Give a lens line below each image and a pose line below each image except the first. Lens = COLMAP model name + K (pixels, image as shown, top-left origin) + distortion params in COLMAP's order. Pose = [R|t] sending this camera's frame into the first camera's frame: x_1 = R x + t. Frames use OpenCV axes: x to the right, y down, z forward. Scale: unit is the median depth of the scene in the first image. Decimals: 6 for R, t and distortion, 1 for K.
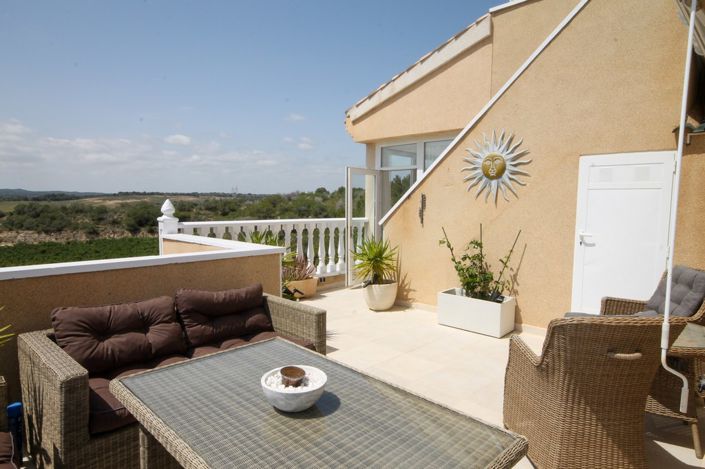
lens RADIAL K [[430.7, 0, 354.3], [0, 430.7, 235.6], [0, 0, 1]] dist [0.018760, 0.000776]
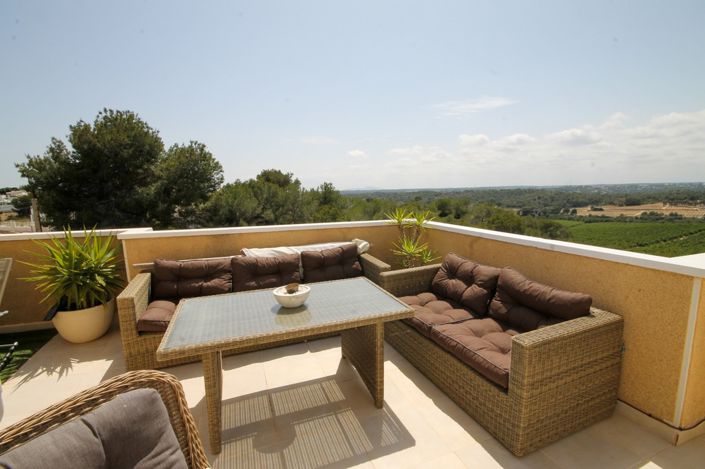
lens RADIAL K [[332.6, 0, 353.5], [0, 332.6, 235.6], [0, 0, 1]] dist [-0.002386, -0.000031]
pose [[-0.408446, 0.121897, -0.904606, 0.375397], [-0.070499, 0.983870, 0.164410, -0.049248], [0.910056, 0.130926, -0.393264, 0.685333]]
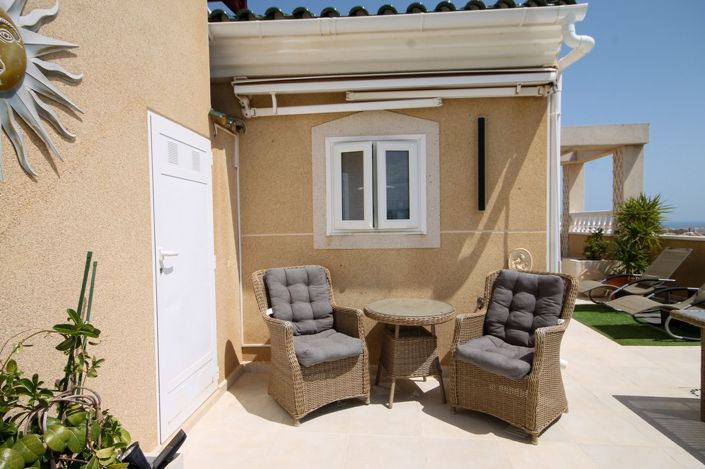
lens RADIAL K [[390.5, 0, 358.6], [0, 390.5, 236.1], [0, 0, 1]] dist [0.003428, 0.003812]
pose [[-0.647718, -0.030916, 0.761253, -0.014132], [0.071371, 0.992320, 0.101027, -0.058610], [-0.758530, 0.119768, -0.640537, 1.132012]]
